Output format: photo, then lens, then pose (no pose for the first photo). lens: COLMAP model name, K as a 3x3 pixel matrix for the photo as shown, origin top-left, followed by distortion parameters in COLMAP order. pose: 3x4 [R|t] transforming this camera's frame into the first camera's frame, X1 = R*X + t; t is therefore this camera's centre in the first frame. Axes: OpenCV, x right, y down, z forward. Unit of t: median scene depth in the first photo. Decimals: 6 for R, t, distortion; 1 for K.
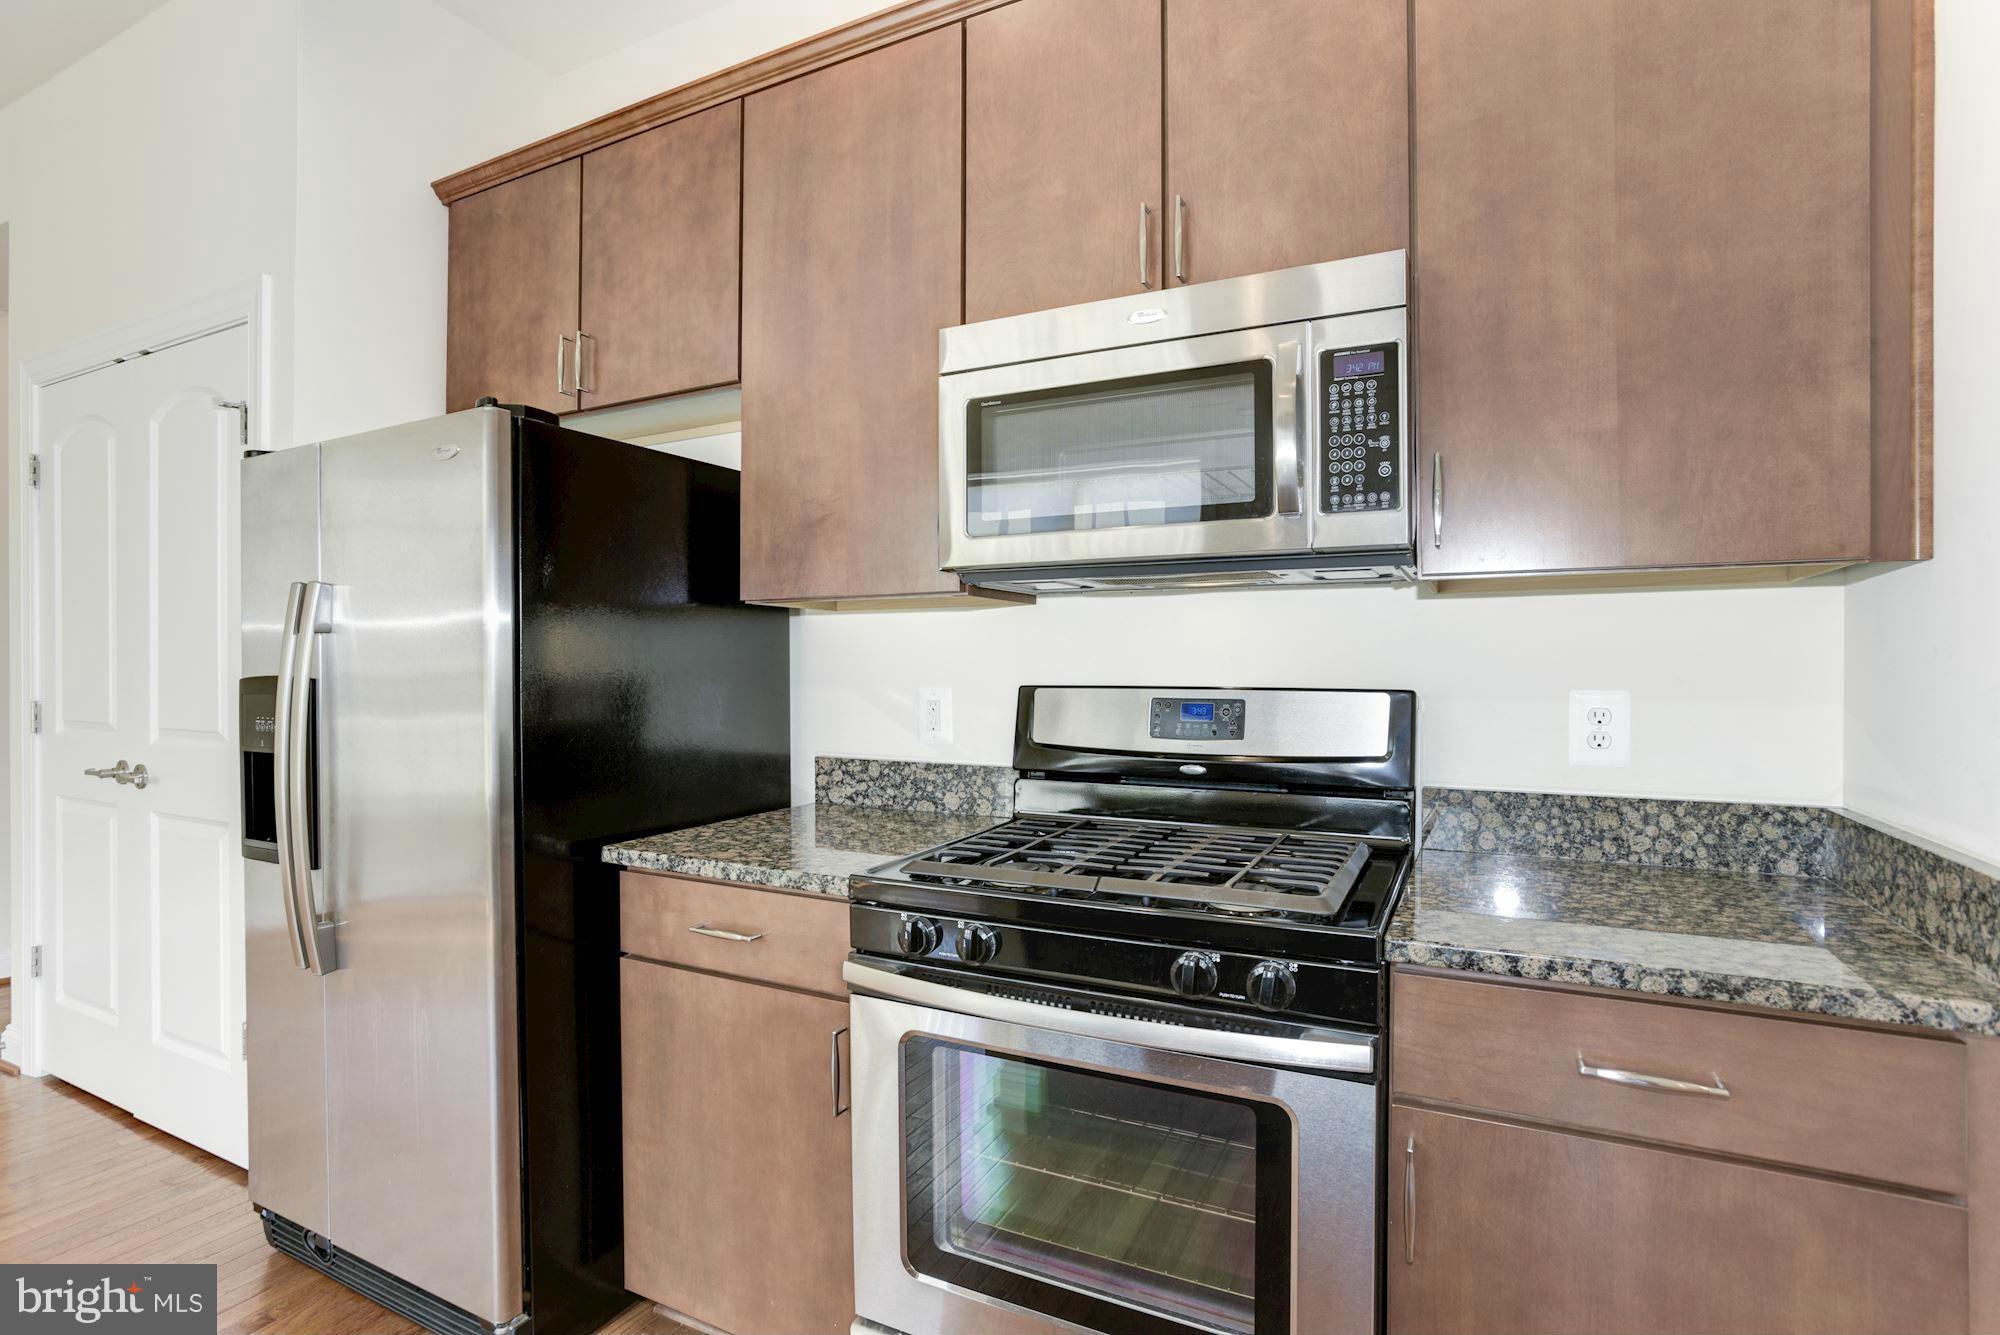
lens RADIAL K [[973.0, 0, 1014.8], [0, 973.0, 668.7], [0, 0, 1]] dist [-0.062556, 0.033093]
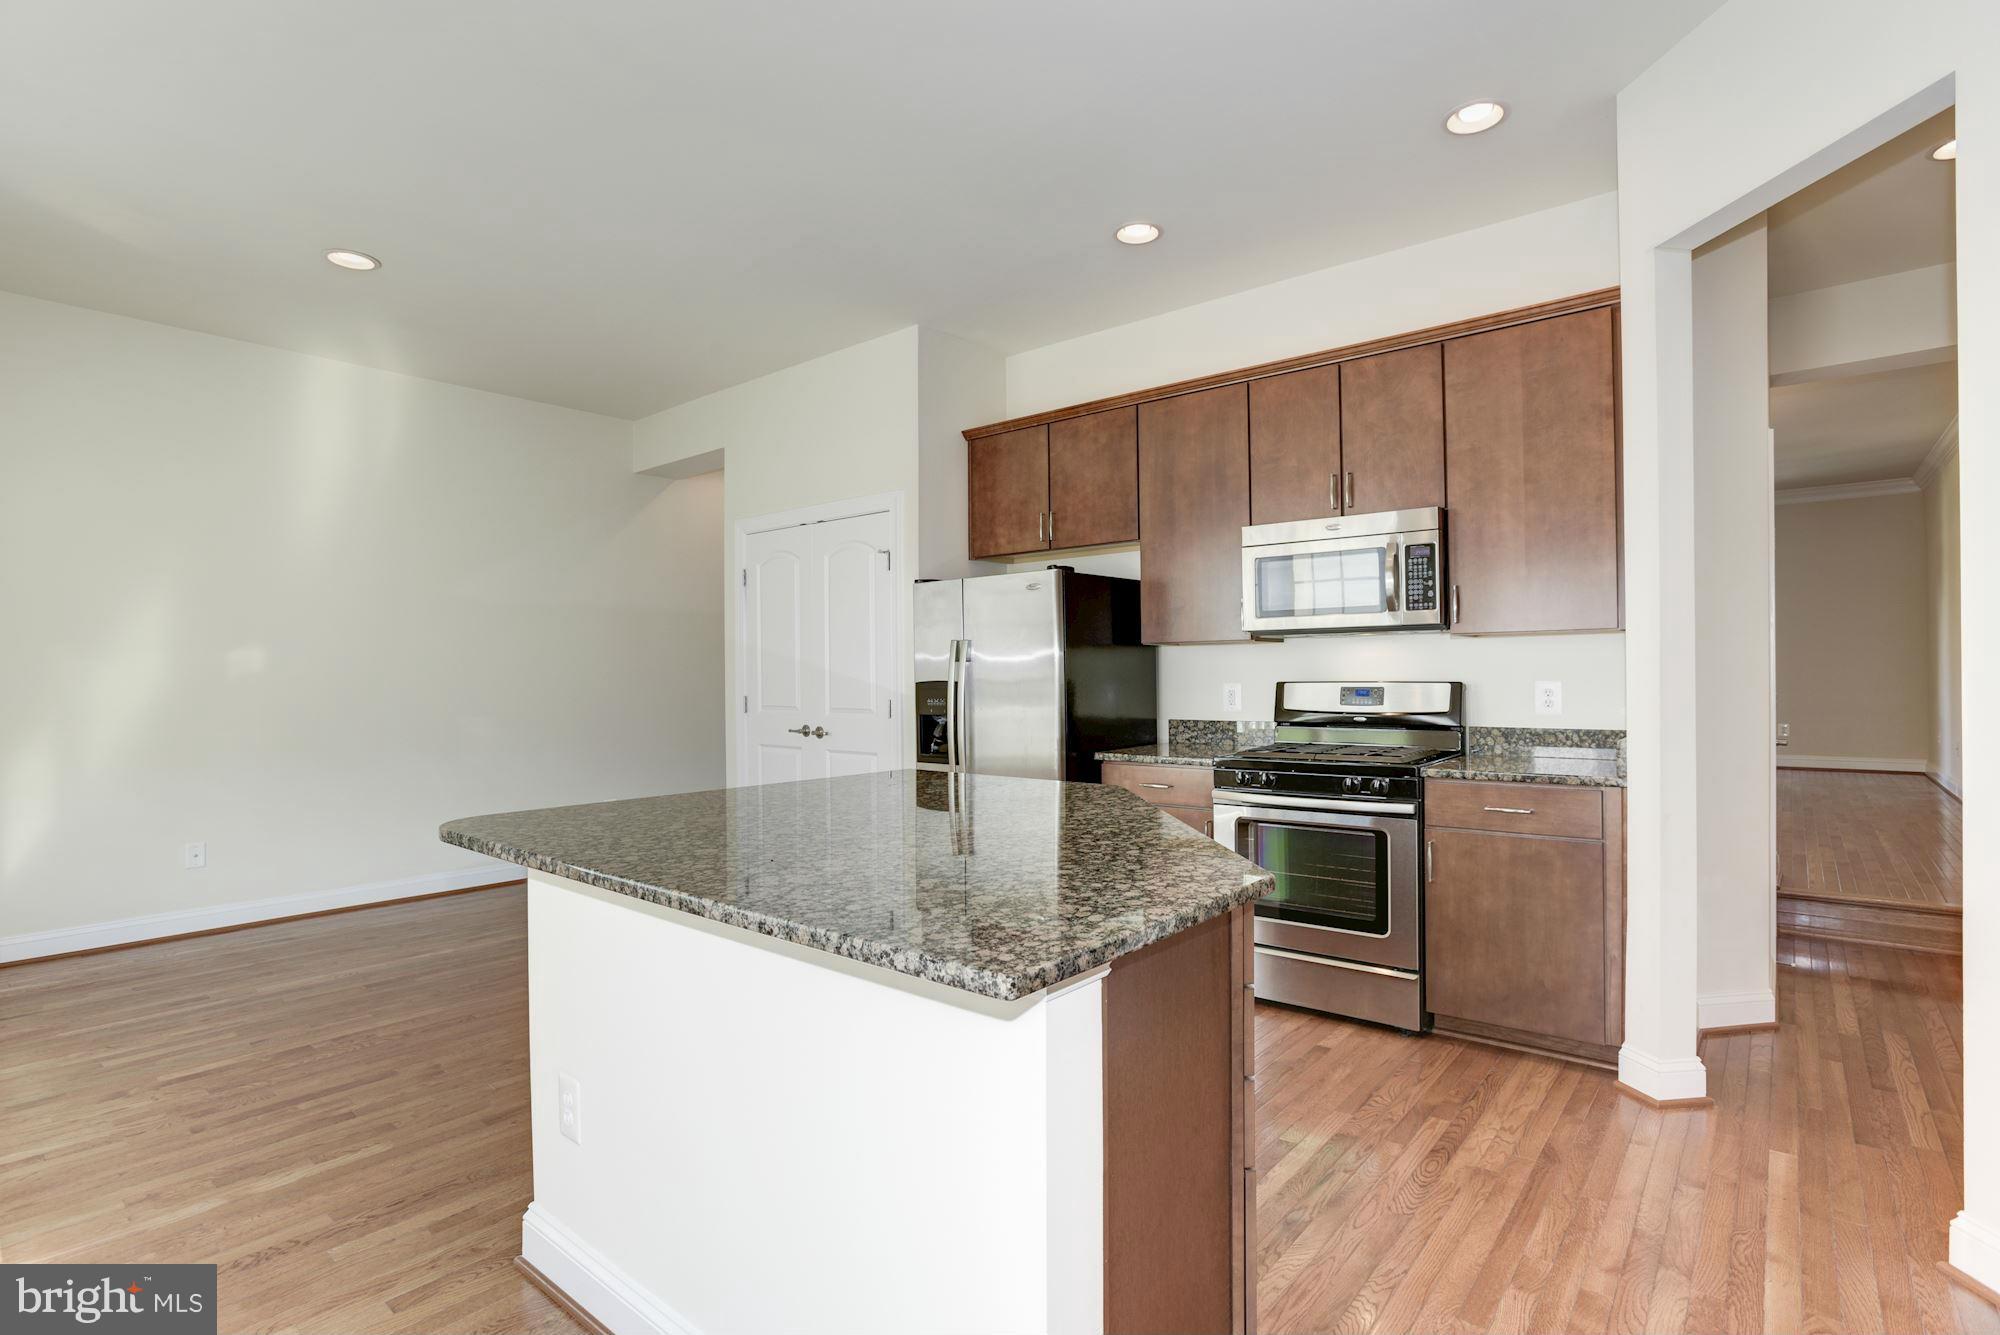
lens RADIAL K [[973.0, 0, 1014.8], [0, 973.0, 668.7], [0, 0, 1]] dist [-0.062556, 0.033093]
pose [[0.975850, -0.010931, -0.218166, -0.099019], [0.009342, 0.999922, -0.008311, 0.000627], [0.218240, 0.006072, 0.975876, -1.281641]]
